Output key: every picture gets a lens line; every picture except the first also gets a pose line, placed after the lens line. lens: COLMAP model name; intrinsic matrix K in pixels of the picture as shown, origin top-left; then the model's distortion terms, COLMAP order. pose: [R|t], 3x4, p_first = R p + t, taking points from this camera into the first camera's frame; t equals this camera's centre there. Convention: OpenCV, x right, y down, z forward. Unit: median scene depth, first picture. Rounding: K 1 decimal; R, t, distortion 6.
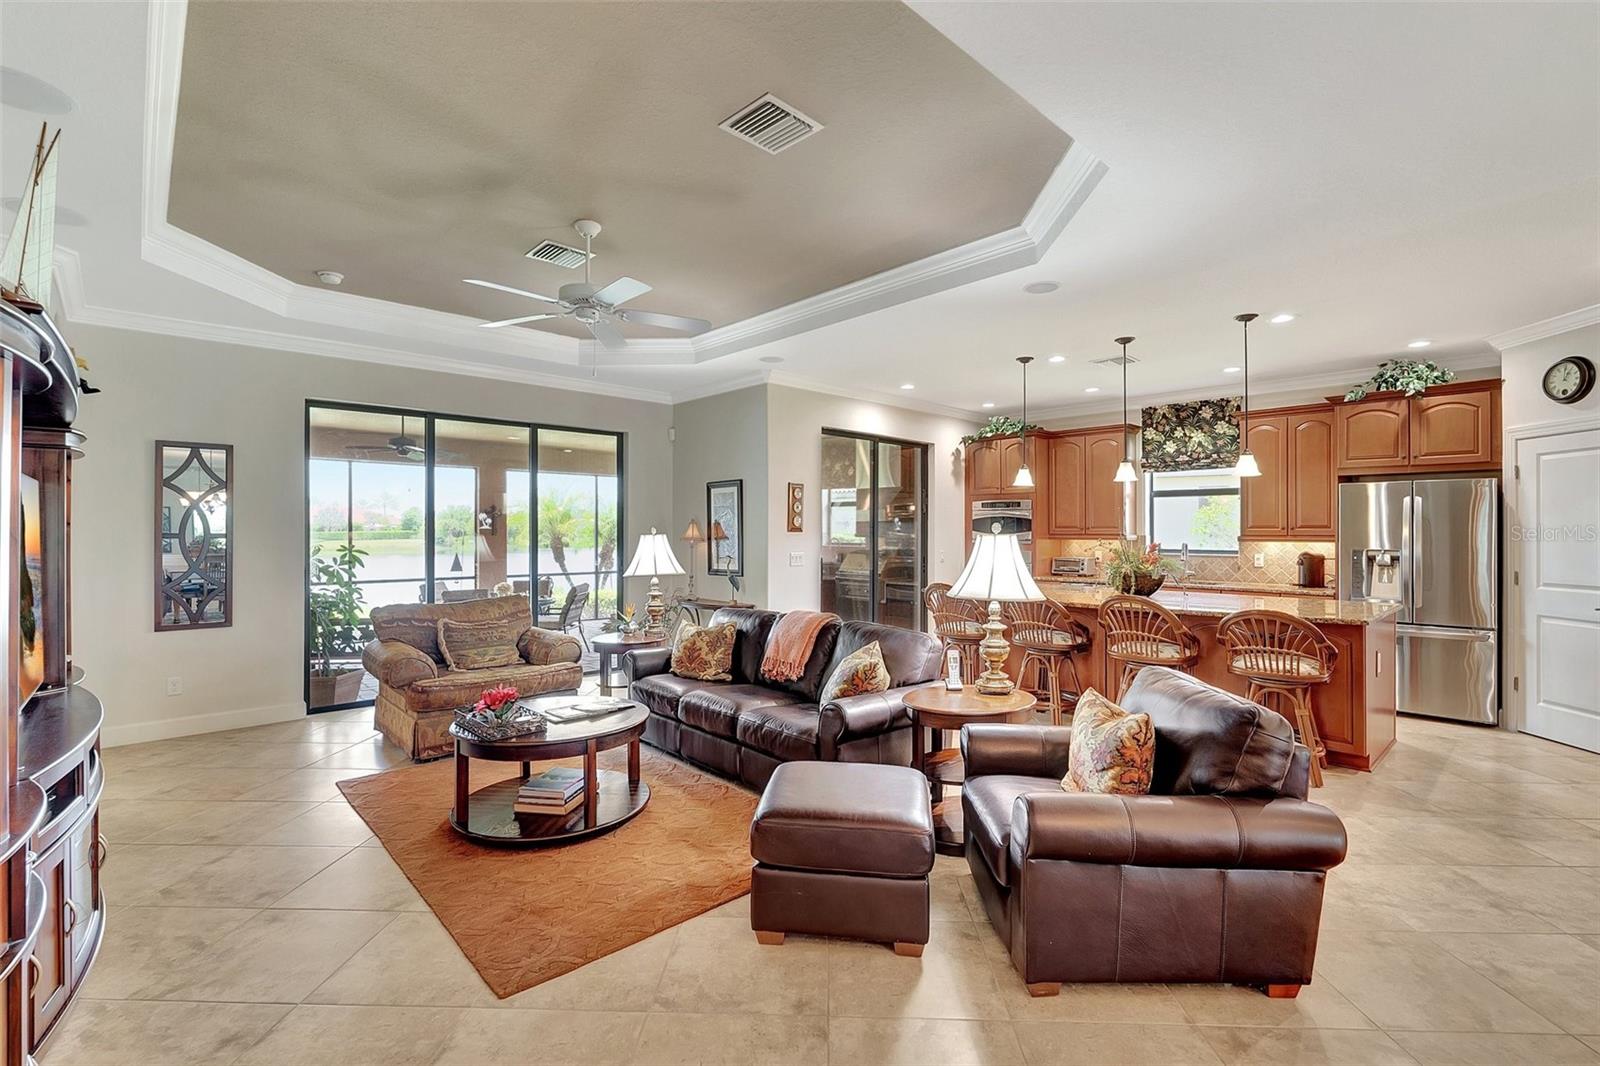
lens RADIAL K [[699.7, 0, 819.2], [0, 699.7, 527.9], [0, 0, 1]] dist [-0.011350, 0.001468]
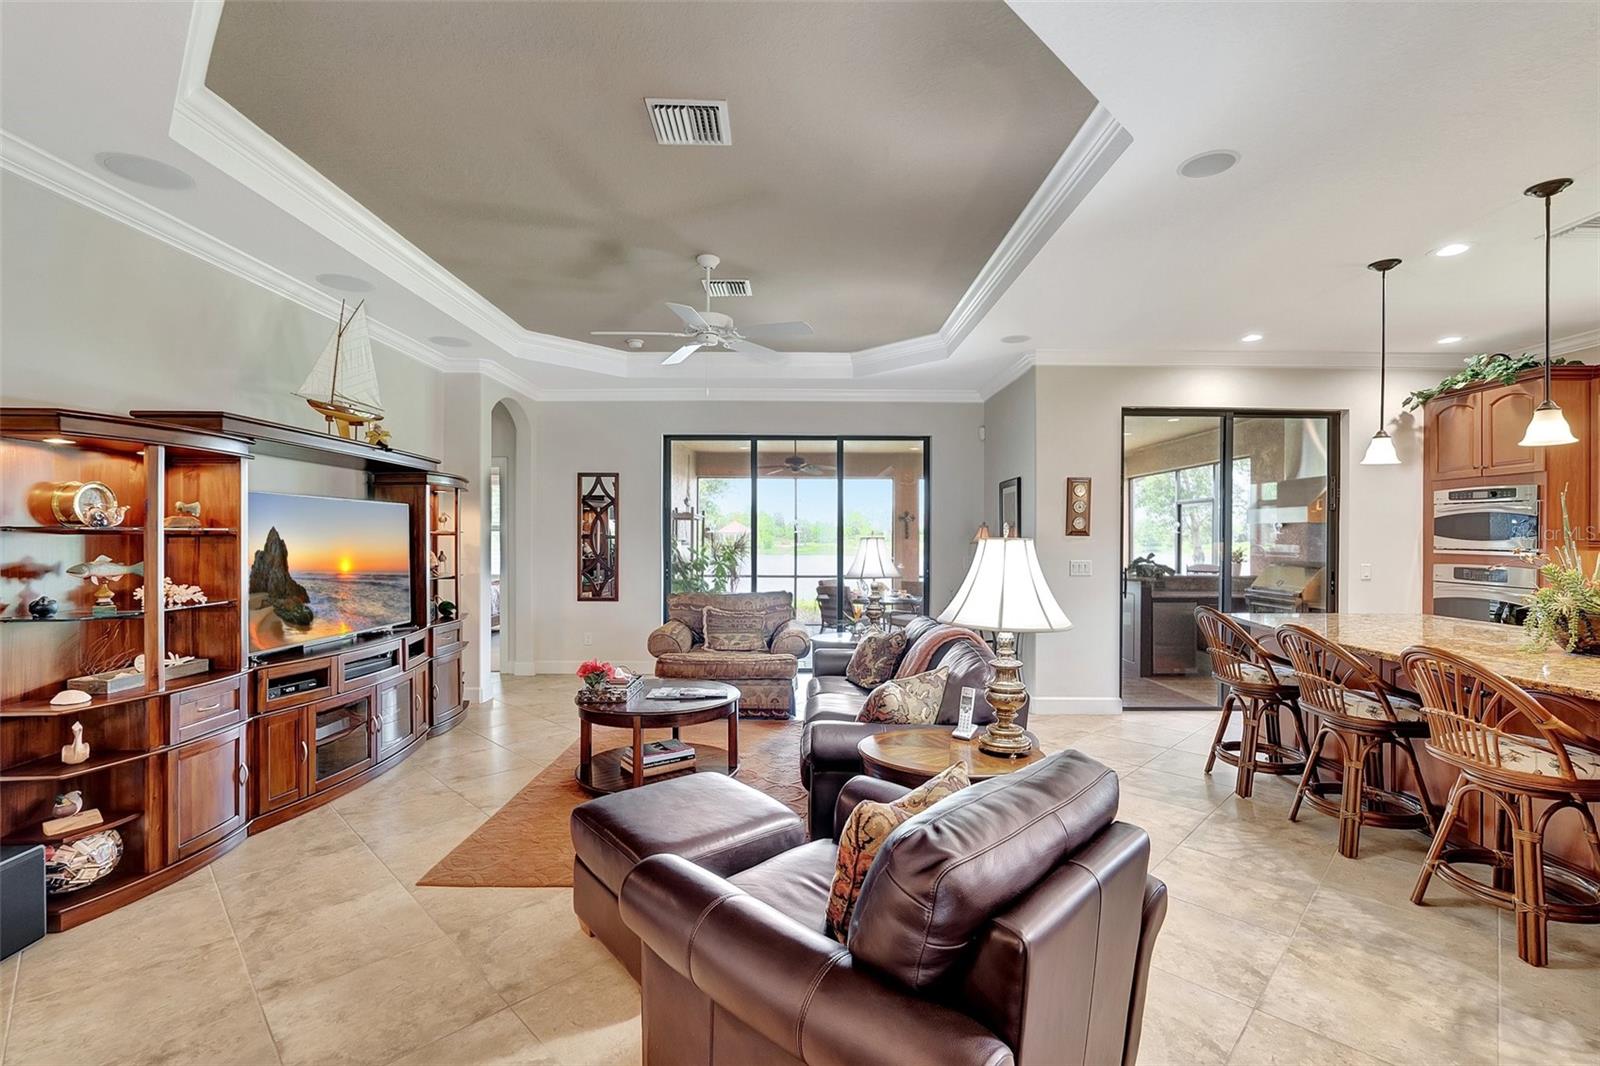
lens RADIAL K [[699.7, 0, 817.1], [0, 699.7, 538.1], [0, 0, 1]] dist [-0.011350, 0.001468]
pose [[0.735305, 0.005059, -0.677717, 0.279835], [0.001025, 0.999963, 0.008577, 0.000811], [0.677736, -0.007002, 0.735272, 0.151455]]
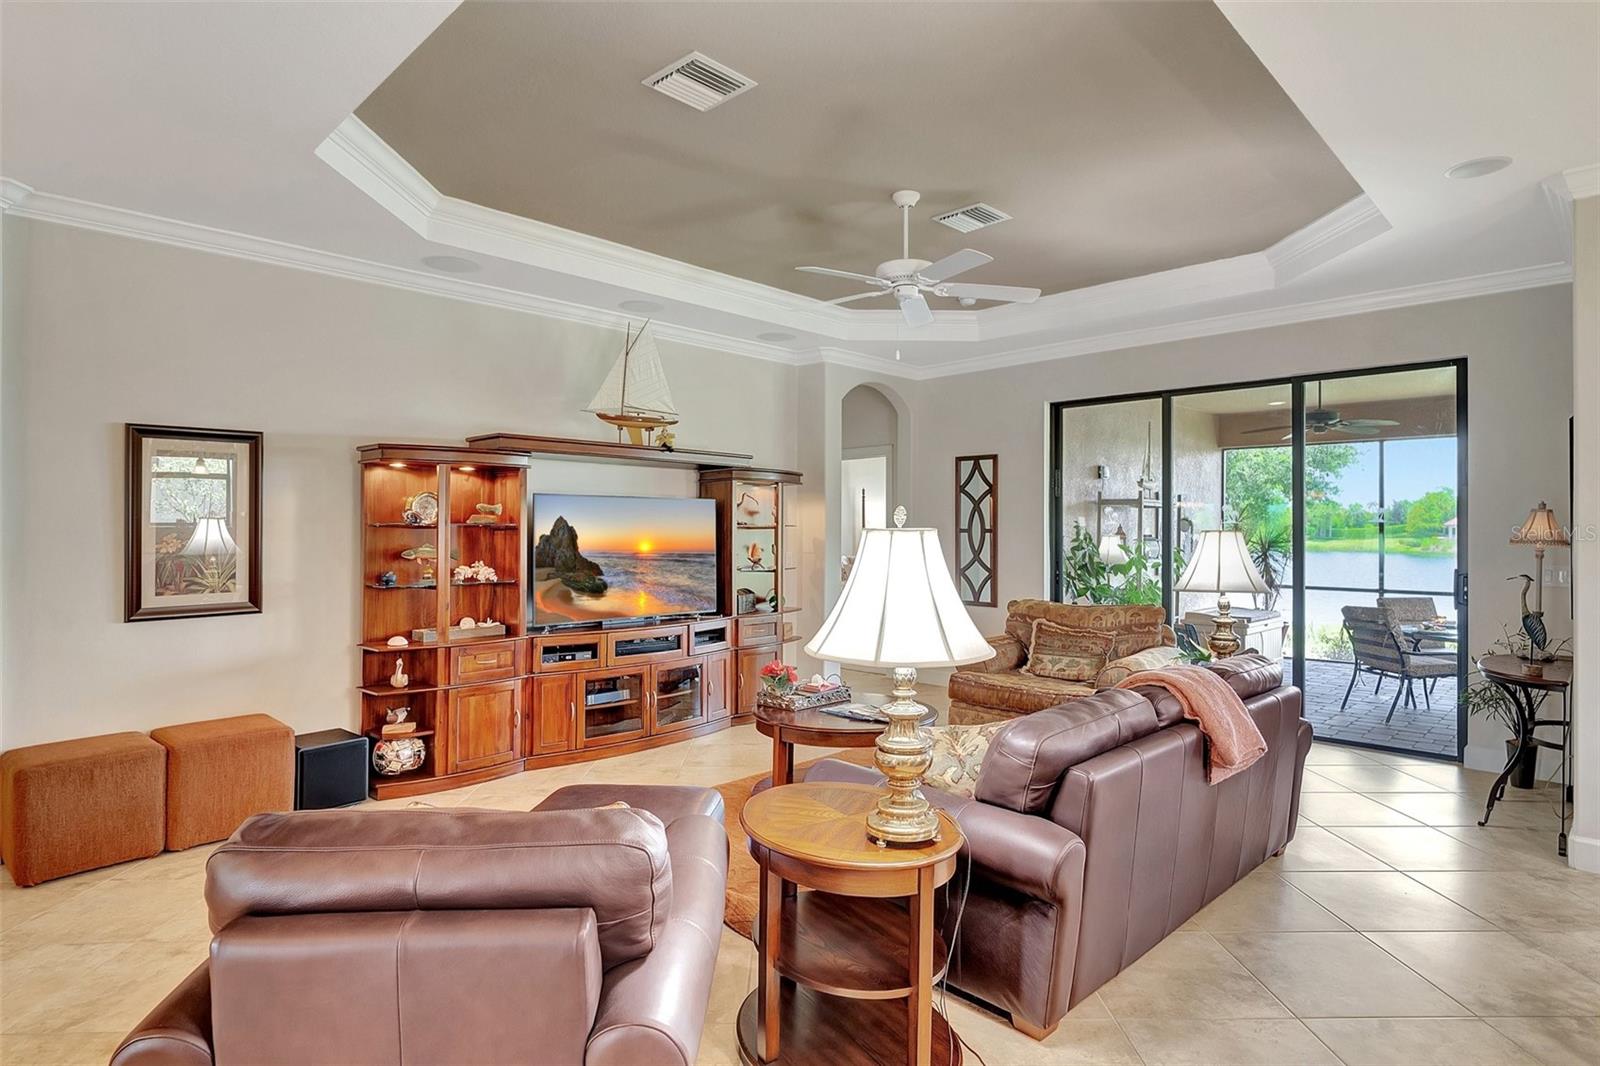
lens RADIAL K [[852.8, 0, 828.2], [0, 852.8, 527.2], [0, 0, 1]] dist [-0.005651, 0.003639]
pose [[0.053338, -0.001900, -0.998575, 0.400132], [0.006699, 0.999976, -0.001545, 0.003541], [0.998554, -0.006607, 0.053350, 0.423421]]
